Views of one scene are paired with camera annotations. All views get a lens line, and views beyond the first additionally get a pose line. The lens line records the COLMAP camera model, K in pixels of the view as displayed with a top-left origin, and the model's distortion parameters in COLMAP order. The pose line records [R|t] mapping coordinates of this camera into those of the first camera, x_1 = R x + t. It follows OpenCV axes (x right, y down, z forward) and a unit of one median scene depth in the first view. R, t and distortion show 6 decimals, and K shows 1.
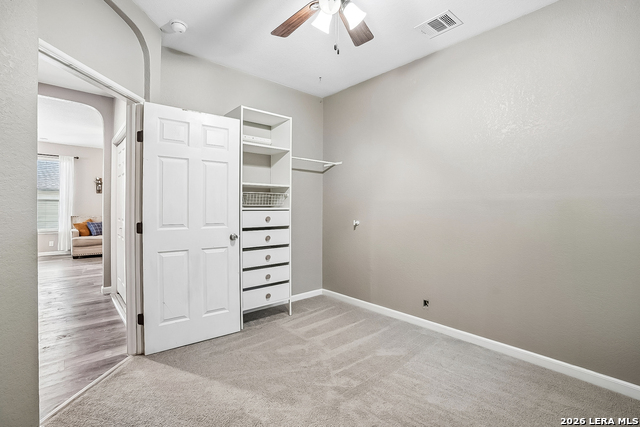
lens RADIAL K [[291.0, 0, 320.1], [0, 291.0, 212.7], [0, 0, 1]] dist [-0.041653, 0.001366]
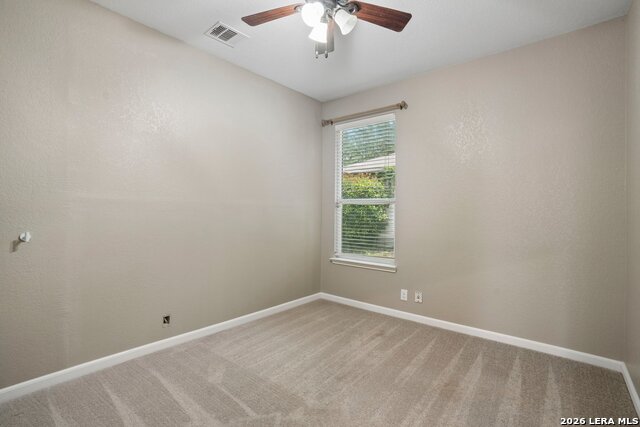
lens RADIAL K [[291.0, 0, 320.4], [0, 291.0, 212.8], [0, 0, 1]] dist [-0.041653, 0.001366]
pose [[-0.134691, -0.011416, 0.990822, -0.539631], [0.011316, 0.999851, 0.013059, -0.013329], [-0.990823, 0.012972, -0.134542, 0.649921]]
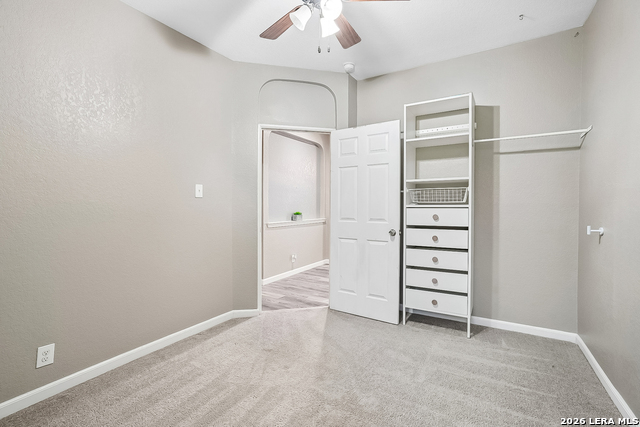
lens RADIAL K [[291.0, 0, 318.2], [0, 291.0, 211.2], [0, 0, 1]] dist [-0.041653, 0.001366]
pose [[0.275815, 0.012125, -0.961134, 0.602560], [-0.013327, 0.999873, 0.008789, -0.000069], [0.961118, 0.010385, 0.275942, 0.417422]]
